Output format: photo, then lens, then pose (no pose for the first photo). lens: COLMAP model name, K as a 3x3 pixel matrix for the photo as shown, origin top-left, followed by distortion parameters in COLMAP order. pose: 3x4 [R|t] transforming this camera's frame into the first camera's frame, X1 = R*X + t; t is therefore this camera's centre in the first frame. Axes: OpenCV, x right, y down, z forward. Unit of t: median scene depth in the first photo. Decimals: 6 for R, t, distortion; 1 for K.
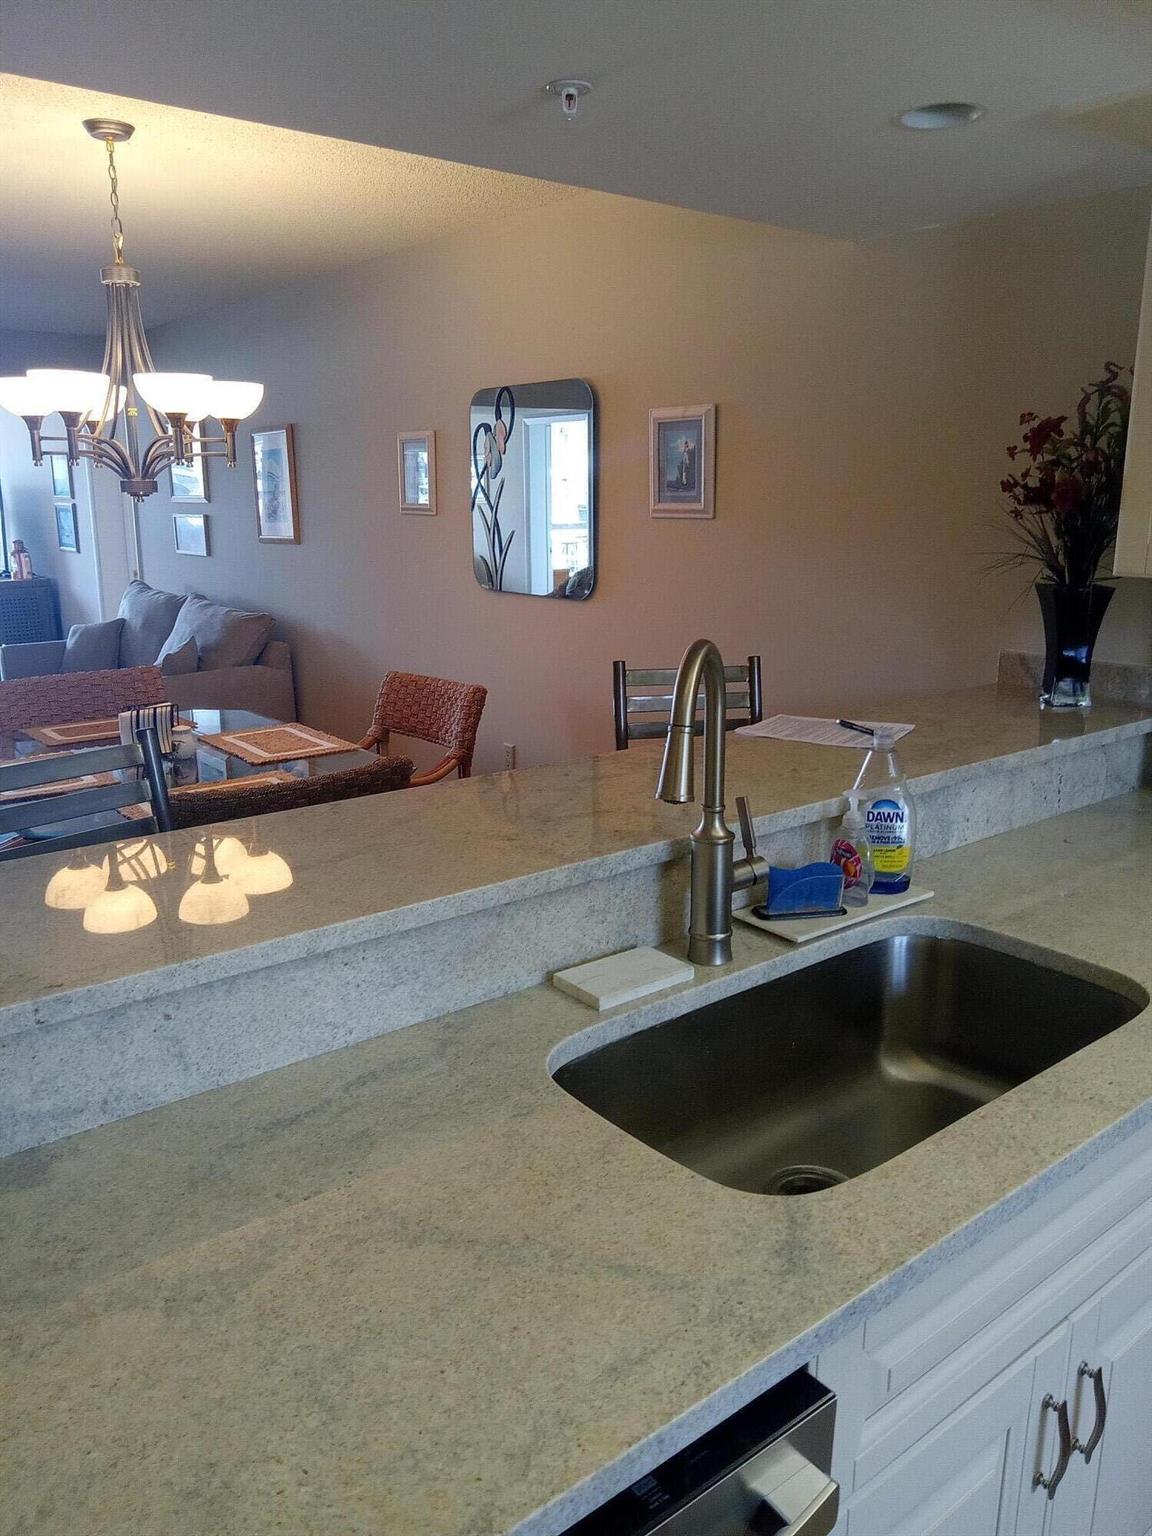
lens RADIAL K [[1144.0, 0, 576.0], [0, 1144.0, 768.0], [0, 0, 1]] dist [-0.004930, -0.008626]
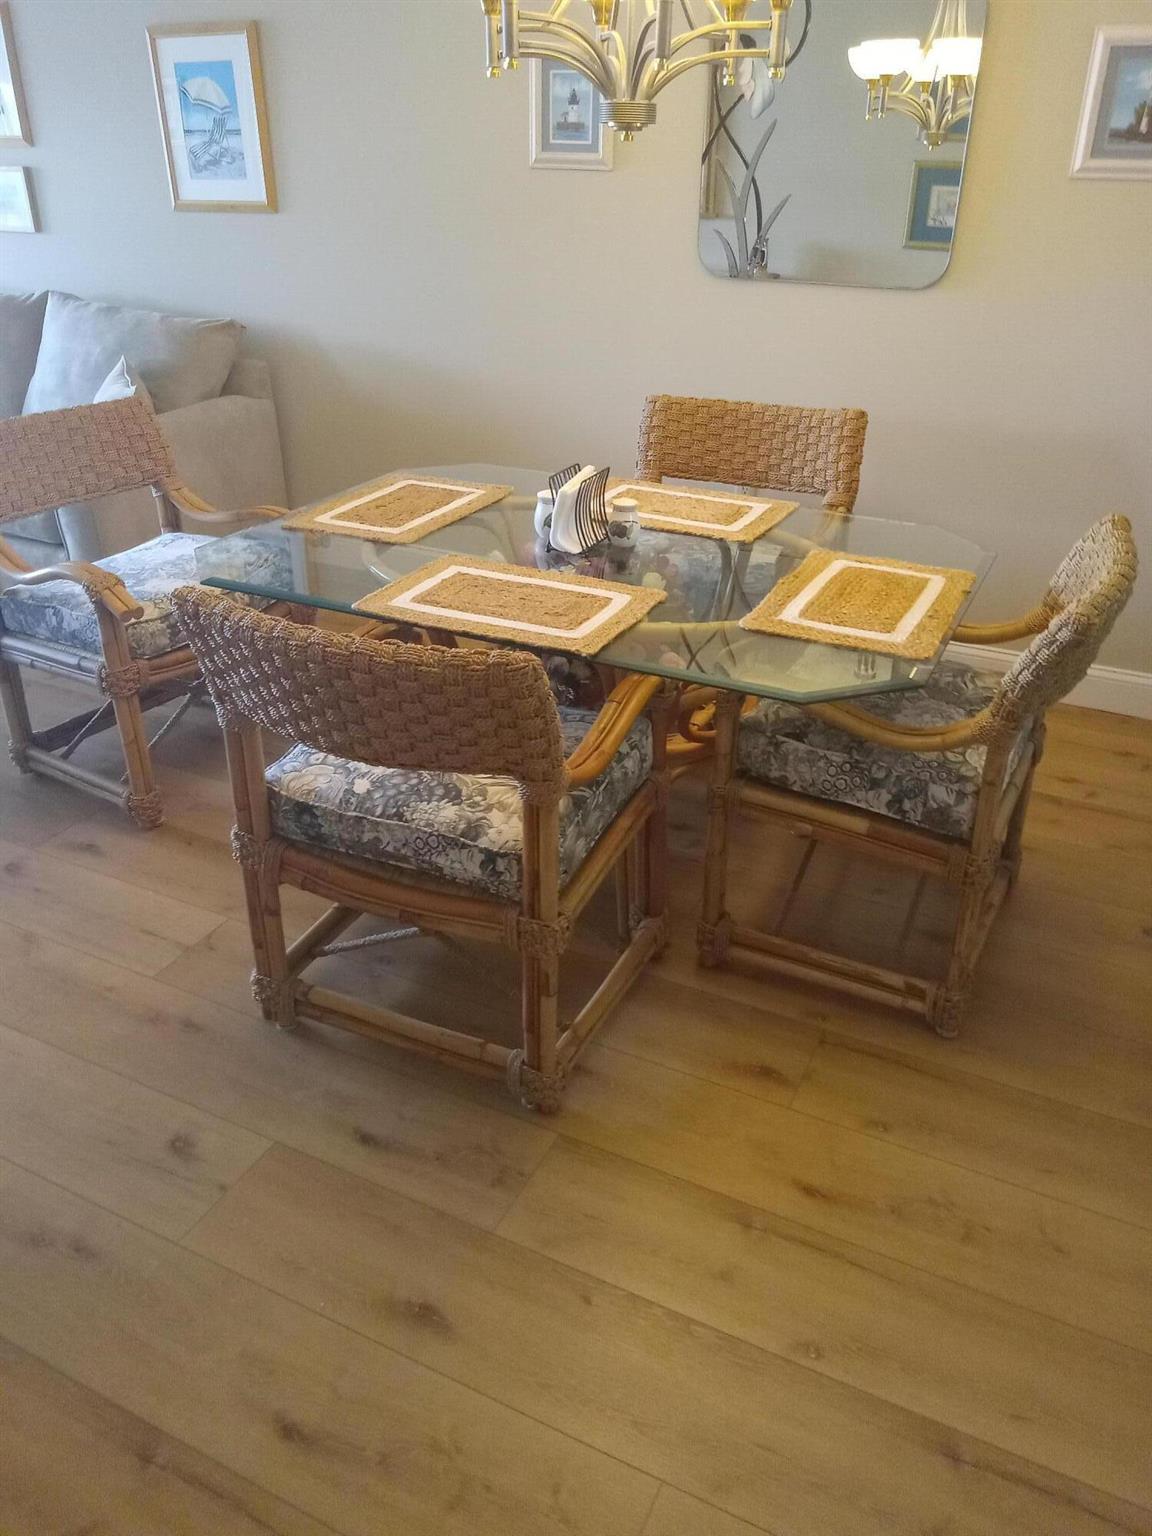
lens RADIAL K [[1161.3, 0, 576.0], [0, 1161.3, 768.0], [0, 0, 1]] dist [-0.010275, -0.006487]
pose [[0.905348, -0.191610, 0.378987, -0.413685], [0.087051, 0.957208, 0.275997, -0.048598], [-0.415653, -0.216882, 0.883286, 0.215543]]
